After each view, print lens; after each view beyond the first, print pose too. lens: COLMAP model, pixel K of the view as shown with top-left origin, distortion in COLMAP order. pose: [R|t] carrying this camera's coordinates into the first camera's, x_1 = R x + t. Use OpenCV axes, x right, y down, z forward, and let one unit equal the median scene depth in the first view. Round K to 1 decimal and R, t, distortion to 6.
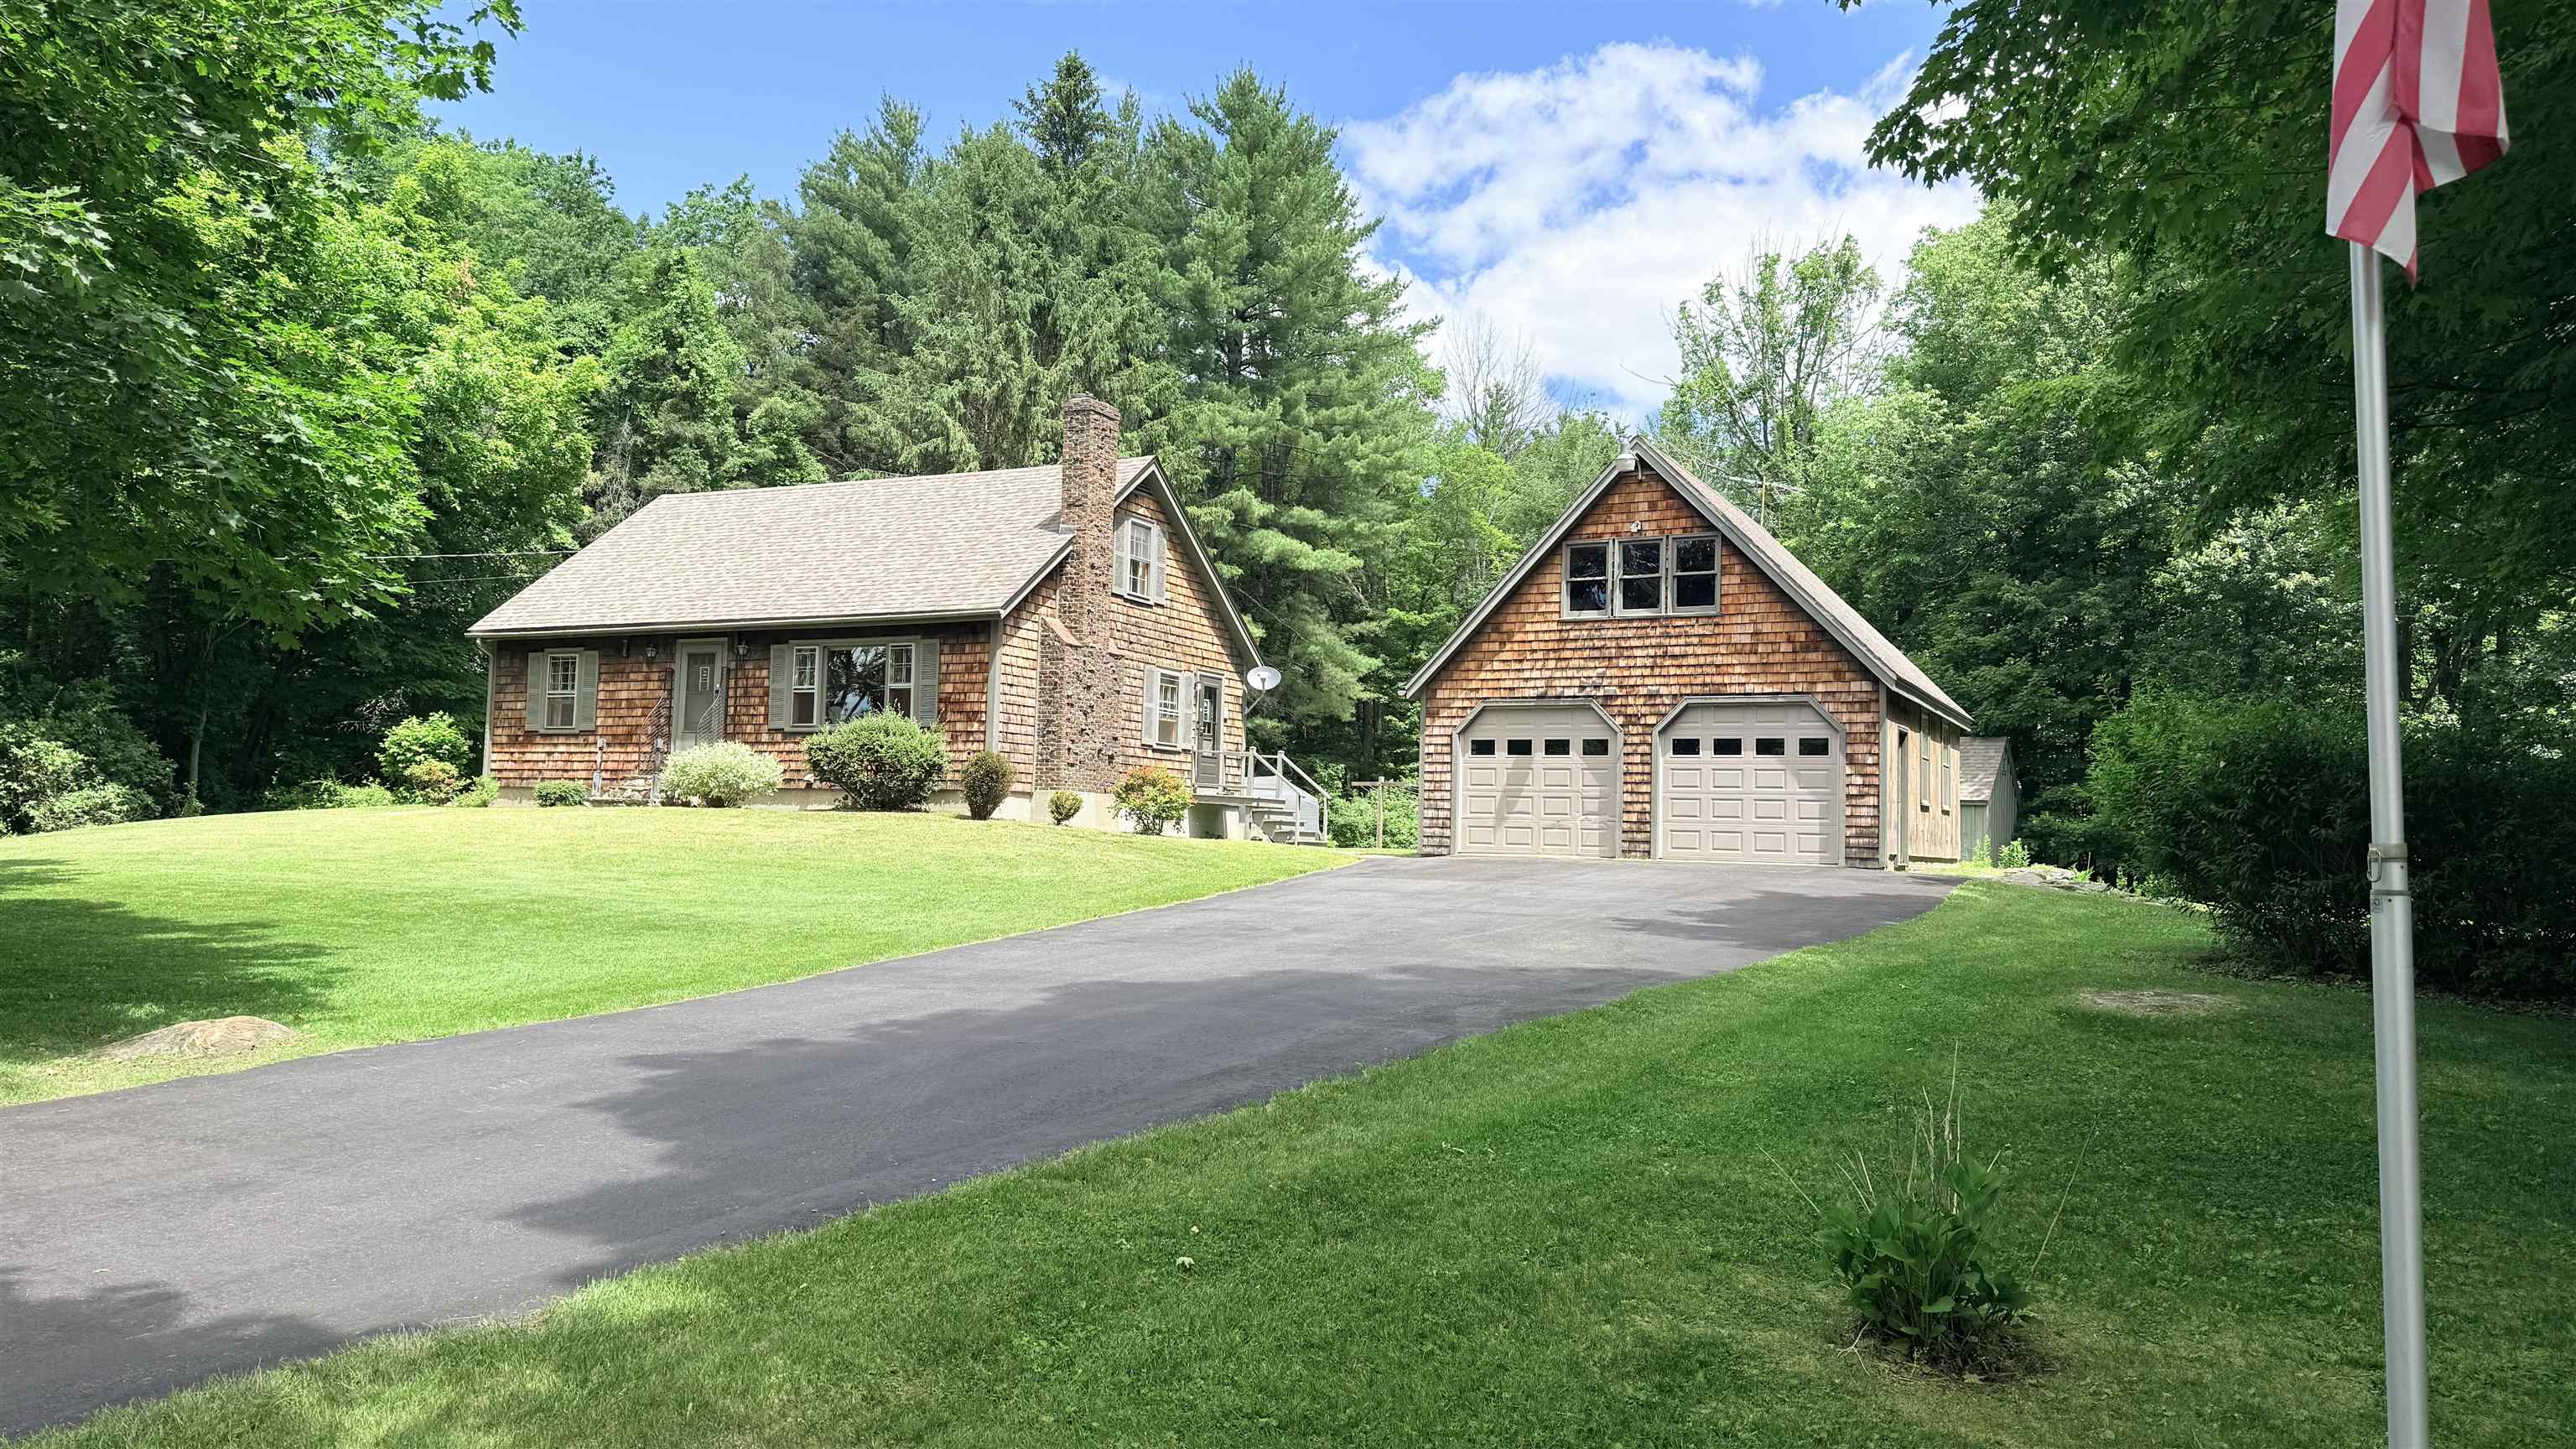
lens RADIAL K [[1793.7, 0, 1330.4], [0, 1793.7, 724.7], [0, 0, 1]] dist [0.103053, -0.171156]
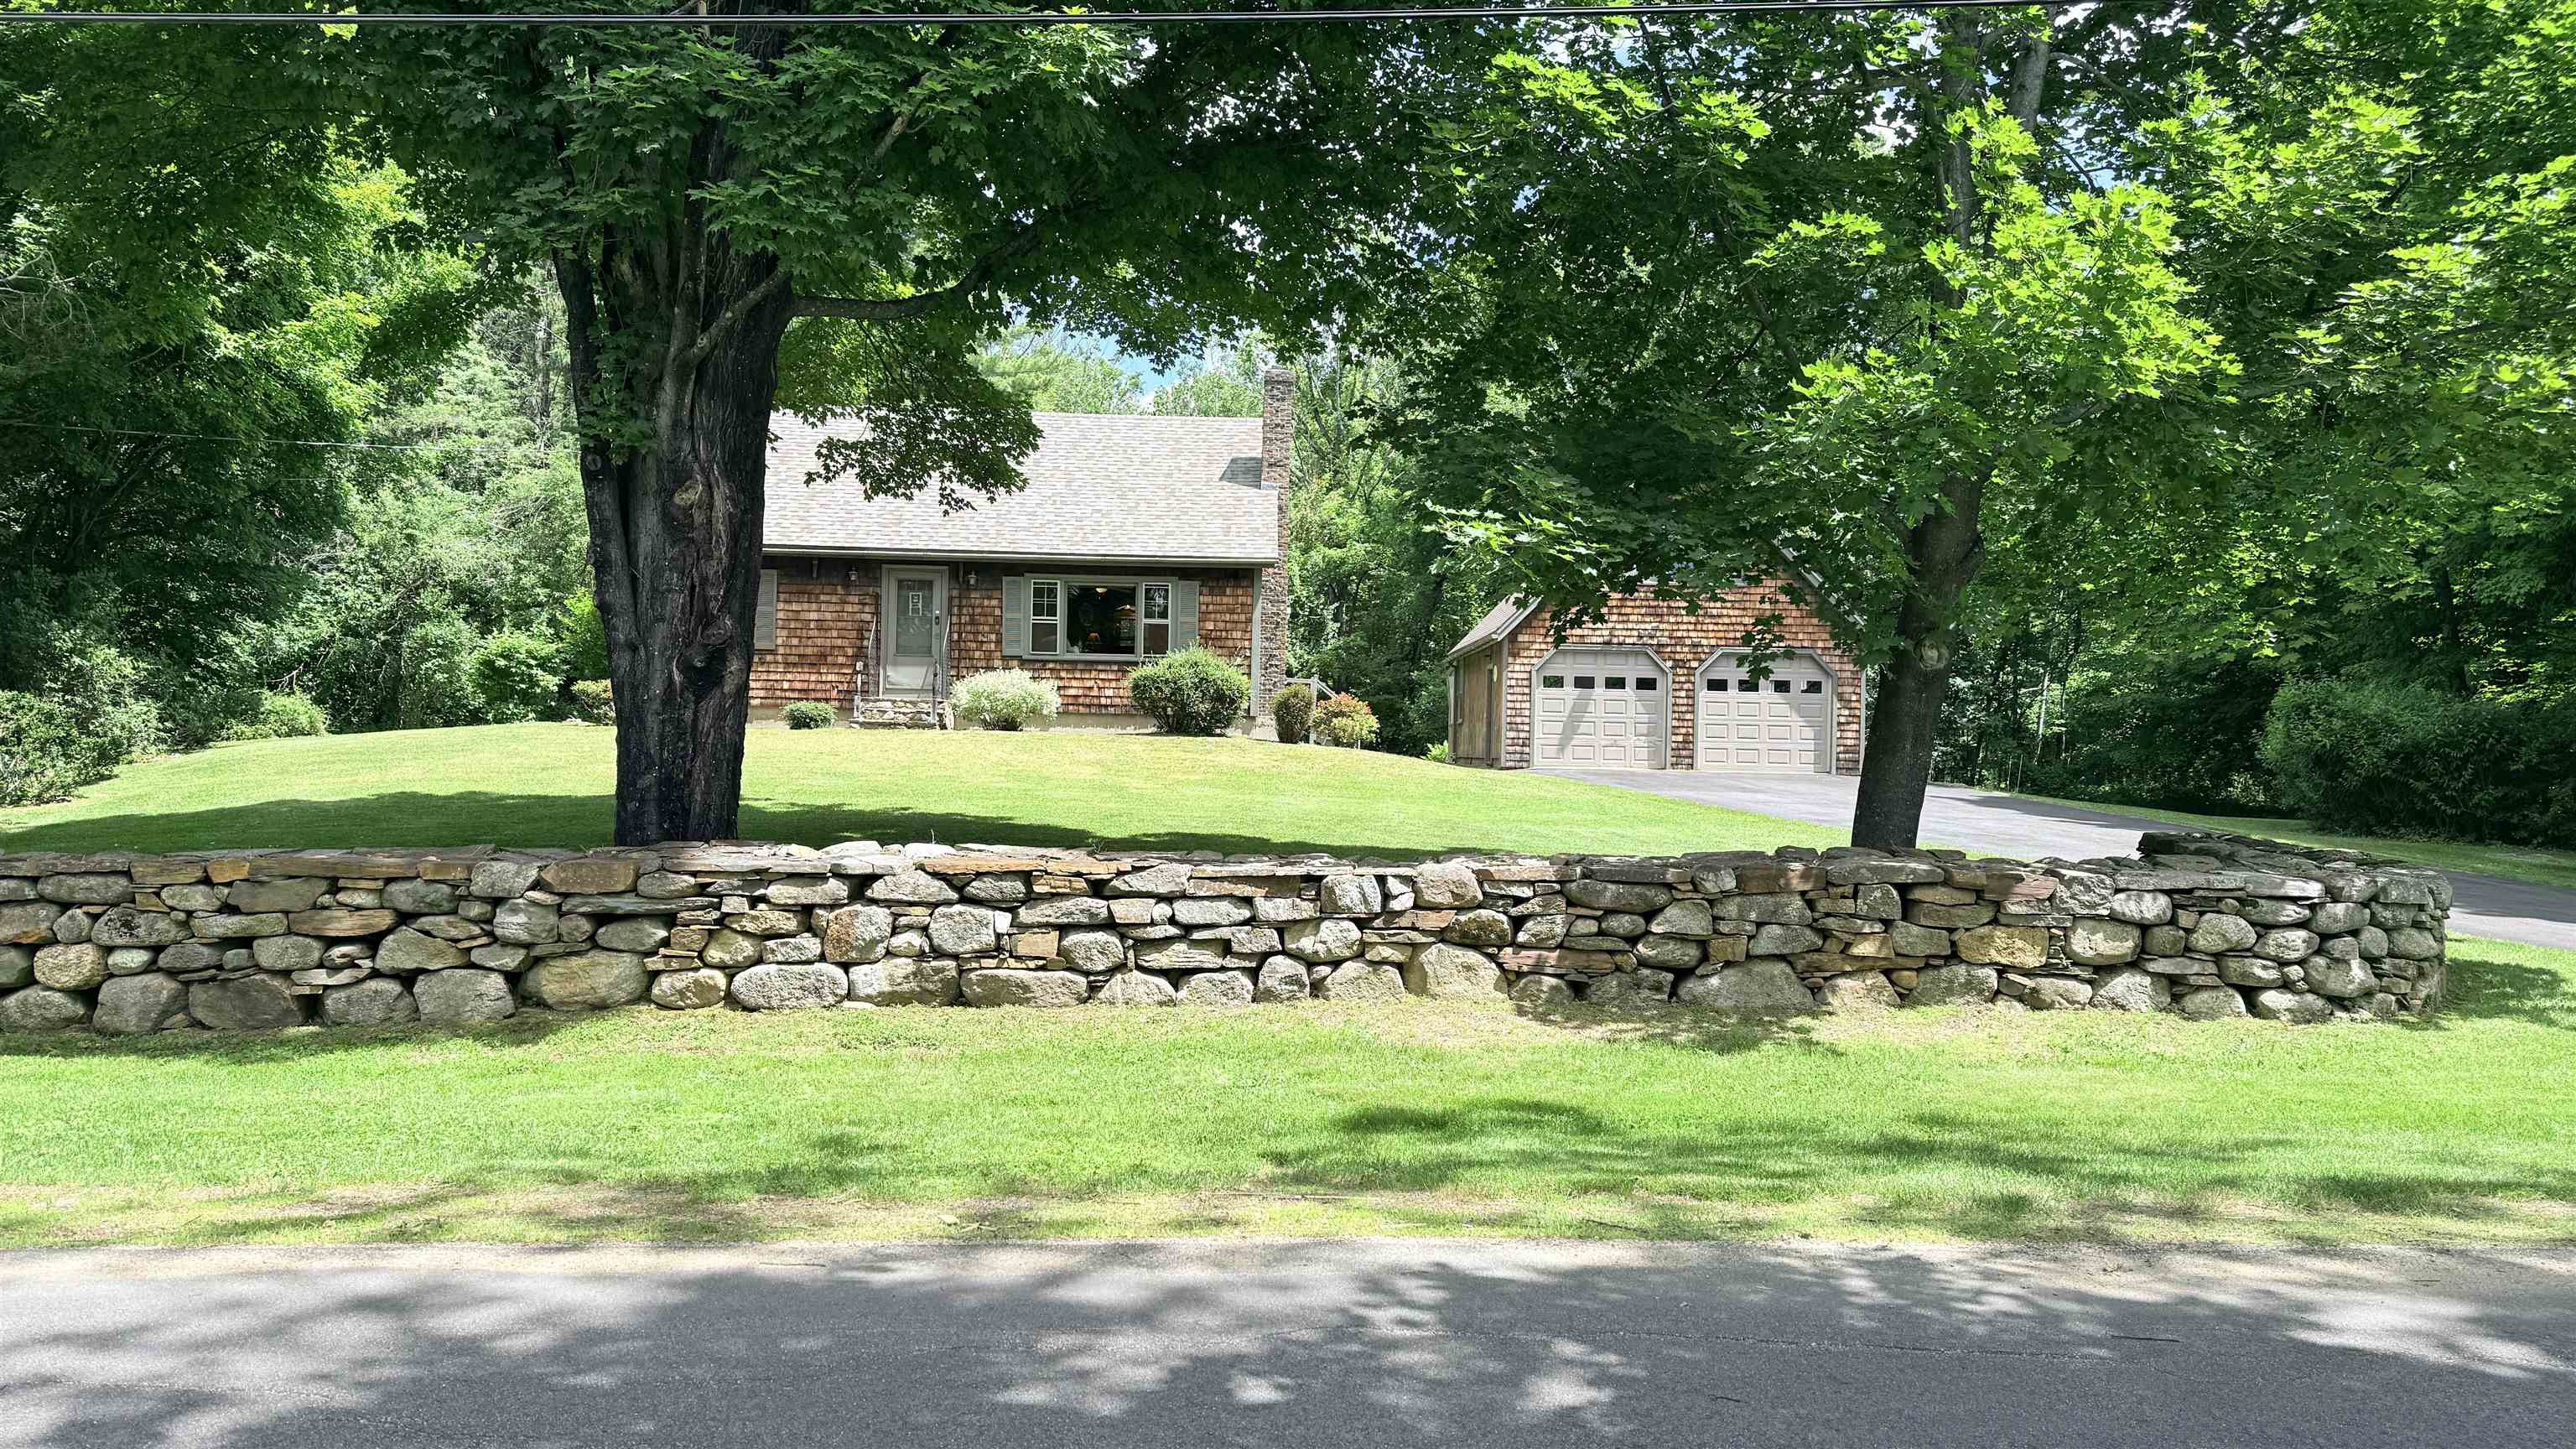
lens RADIAL K [[1791.1, 0, 1288.0], [0, 1791.1, 724.5], [0, 0, 1]] dist [0.093541, -0.132262]
pose [[0.874428, 0.000439, 0.485156, -0.684004], [-0.031338, 0.997962, 0.055579, -0.021318], [-0.484143, -0.063803, 0.872660, -0.002627]]
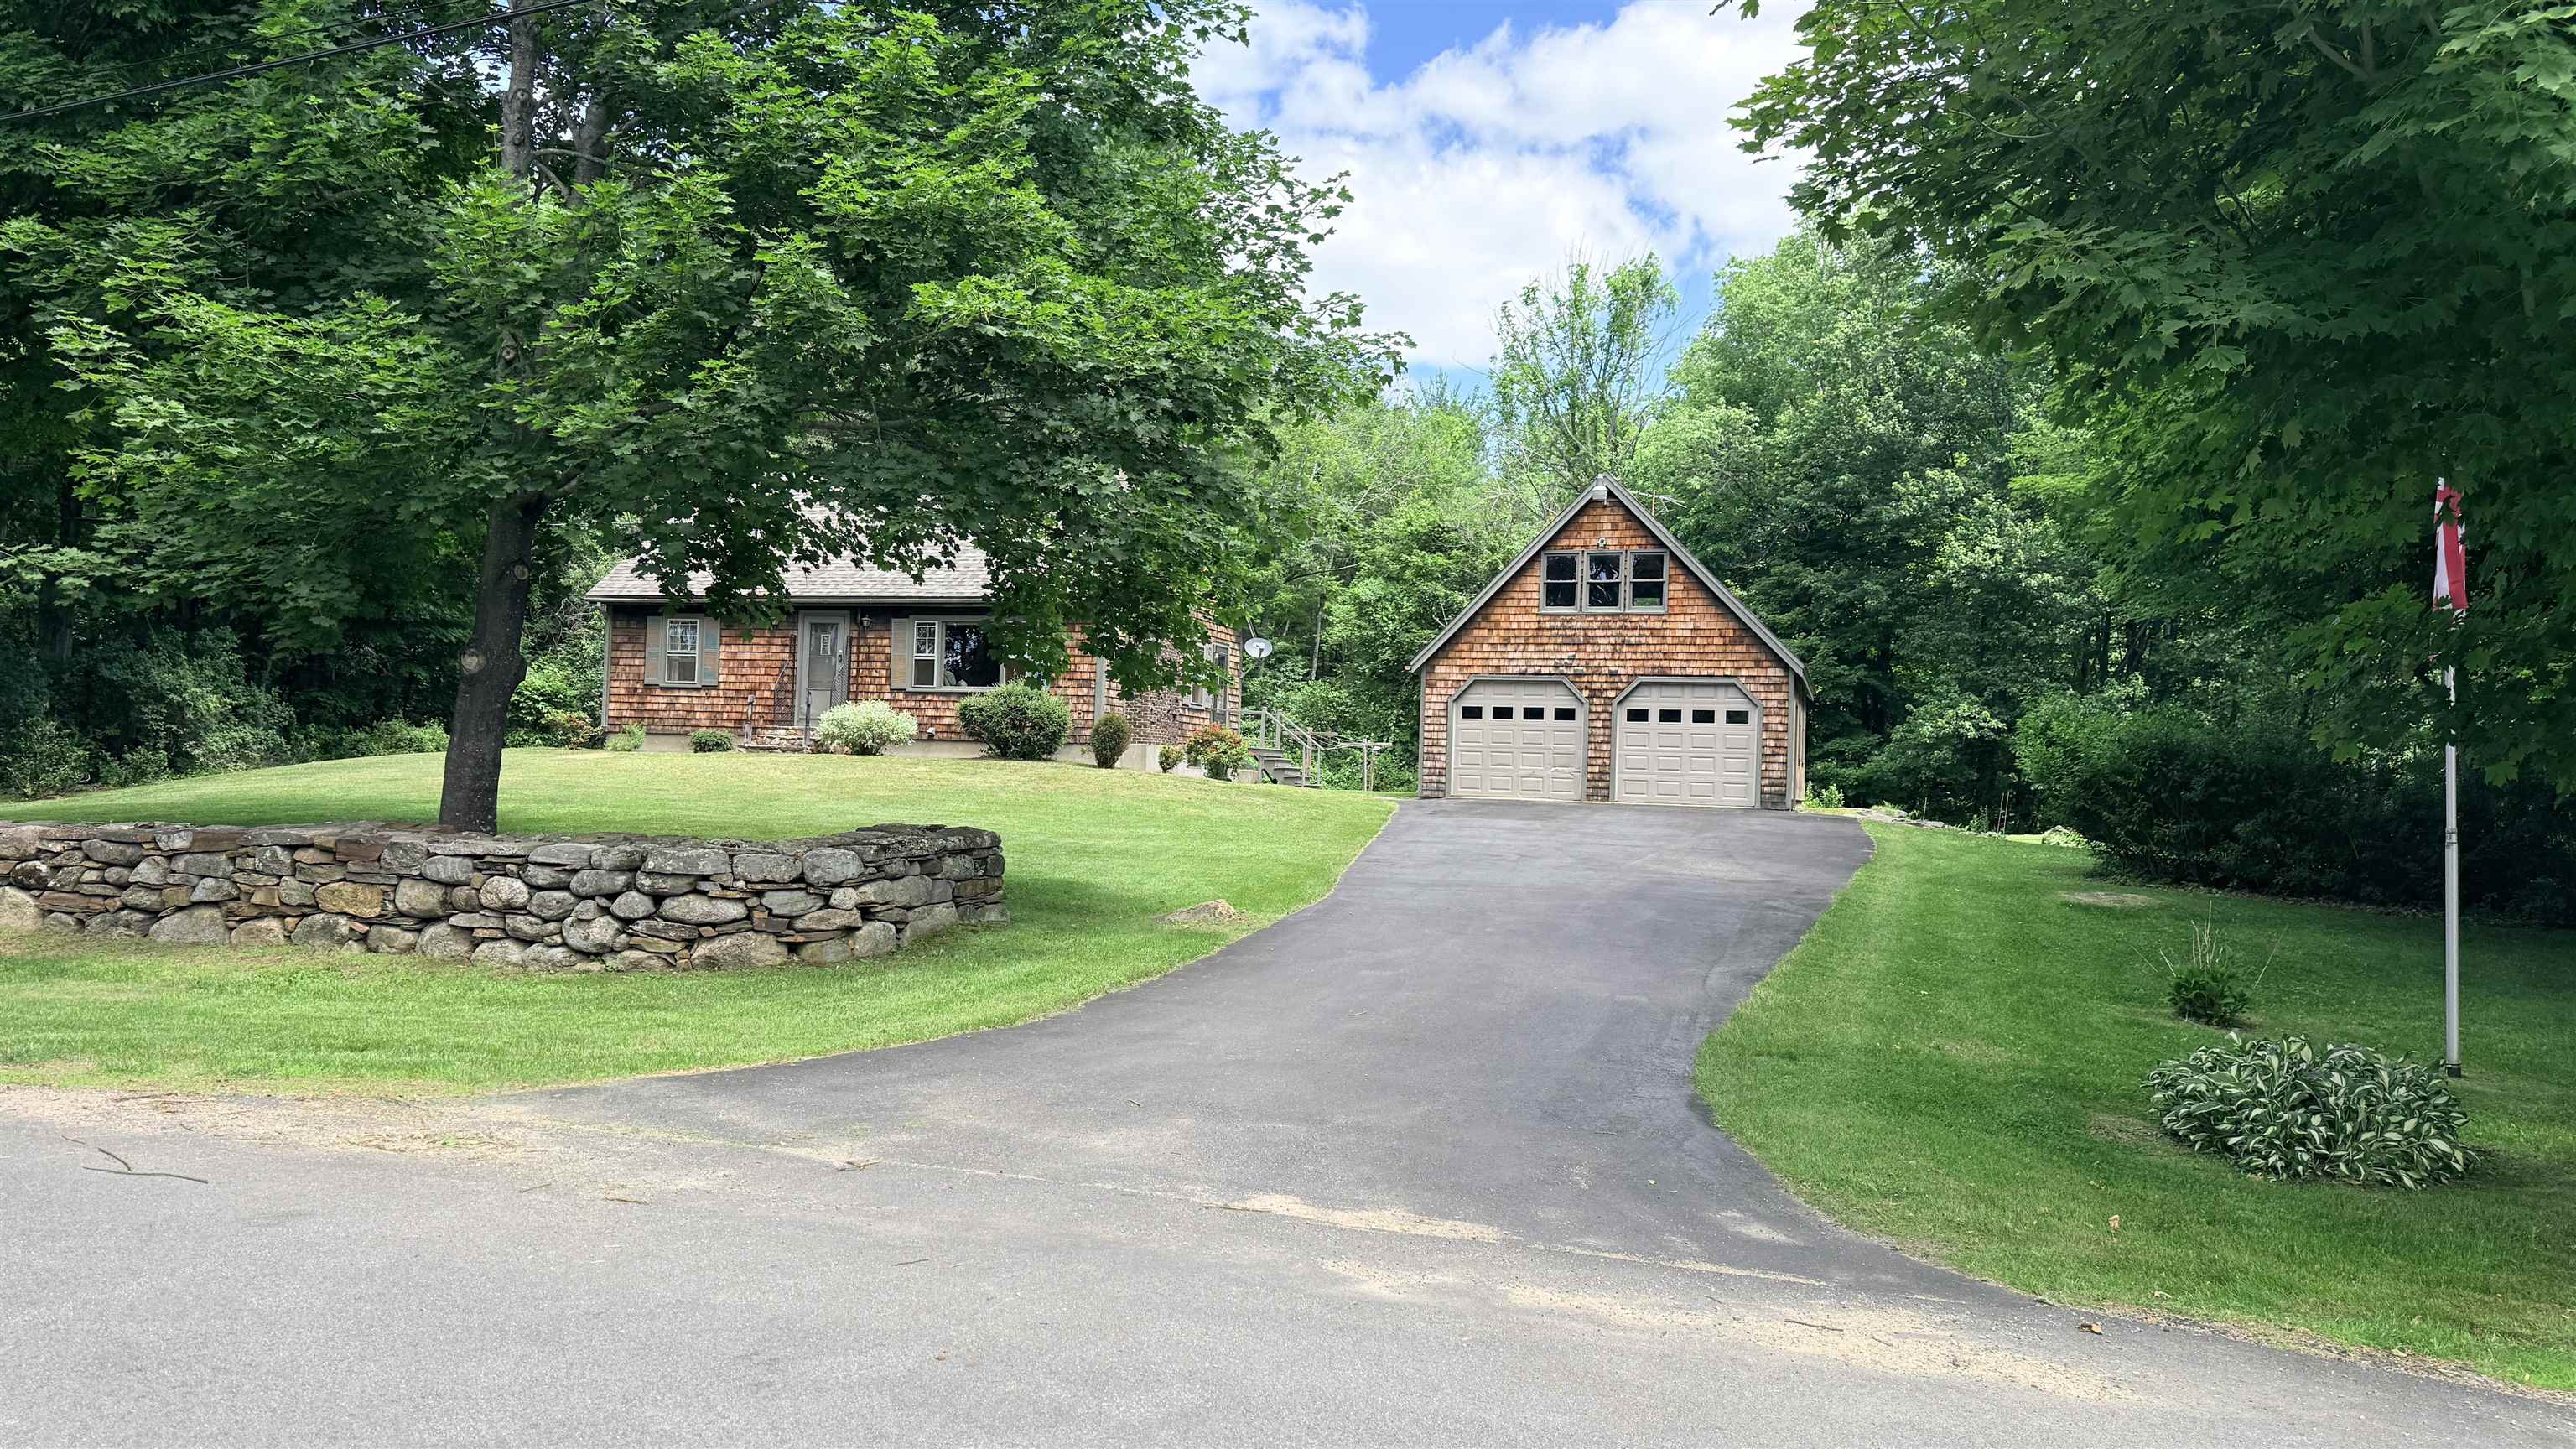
lens RADIAL K [[1790.8, 0, 1285.6], [0, 1790.8, 743.9], [0, 0, 1]] dist [0.071624, -0.002303]
pose [[0.988385, 0.010191, 0.151632, -0.235021], [-0.017809, 0.998642, 0.048967, -0.024466], [-0.150927, -0.051099, 0.987223, -0.222733]]
